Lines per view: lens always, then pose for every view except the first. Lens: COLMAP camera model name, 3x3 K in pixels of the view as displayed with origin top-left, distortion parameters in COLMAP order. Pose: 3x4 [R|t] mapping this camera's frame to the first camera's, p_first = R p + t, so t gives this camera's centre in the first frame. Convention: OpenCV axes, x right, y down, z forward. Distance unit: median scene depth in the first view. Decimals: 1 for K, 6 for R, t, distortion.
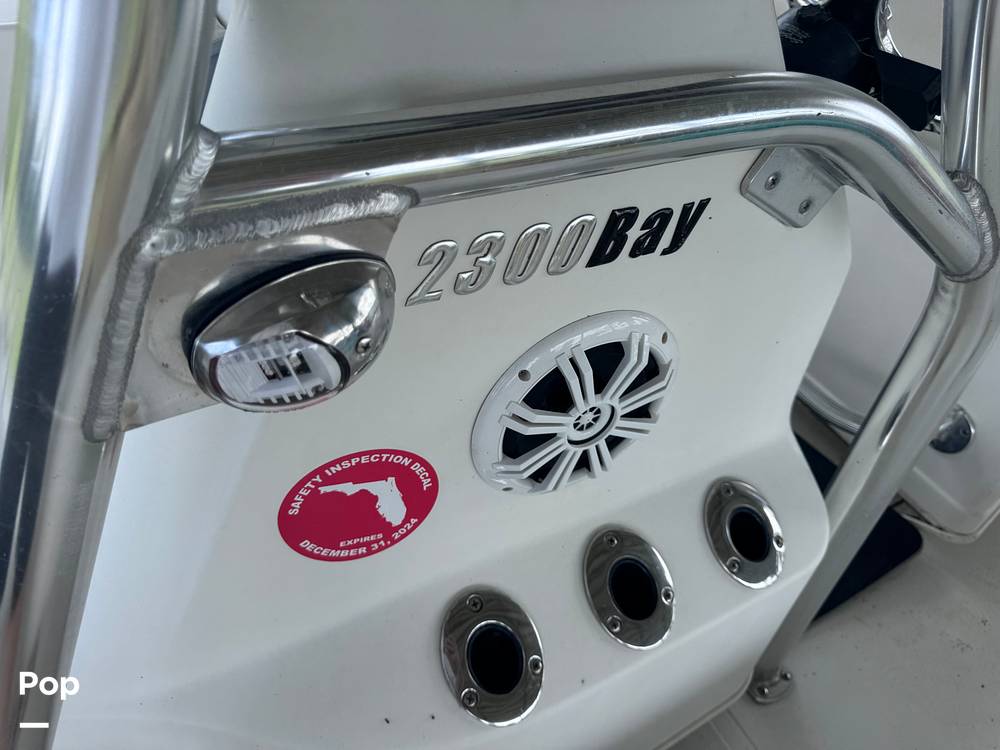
lens RADIAL K [[715.9, 0, 497.0], [0, 715.9, 372.9], [0, 0, 1]] dist [0.088682, -0.140588]
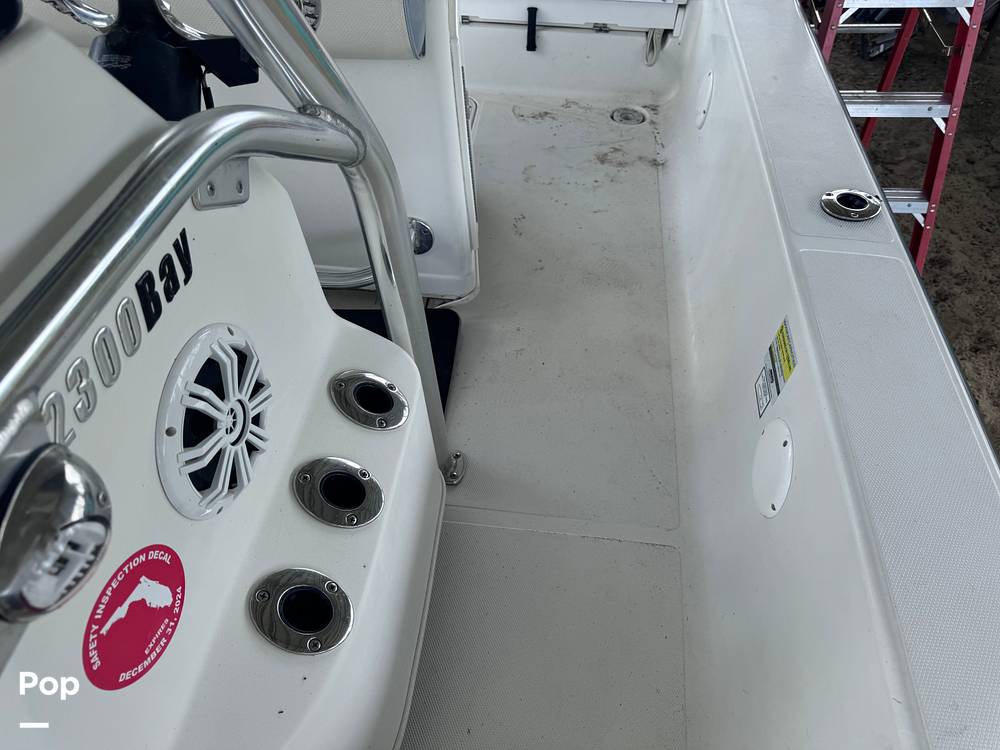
lens RADIAL K [[715.9, 0, 497.0], [0, 715.9, 372.9], [0, 0, 1]] dist [0.088682, -0.140588]
pose [[0.581761, -0.668737, 0.462974, -0.128961], [0.603343, 0.736544, 0.305746, -0.102050], [-0.545464, 0.101461, 0.831970, -0.292877]]
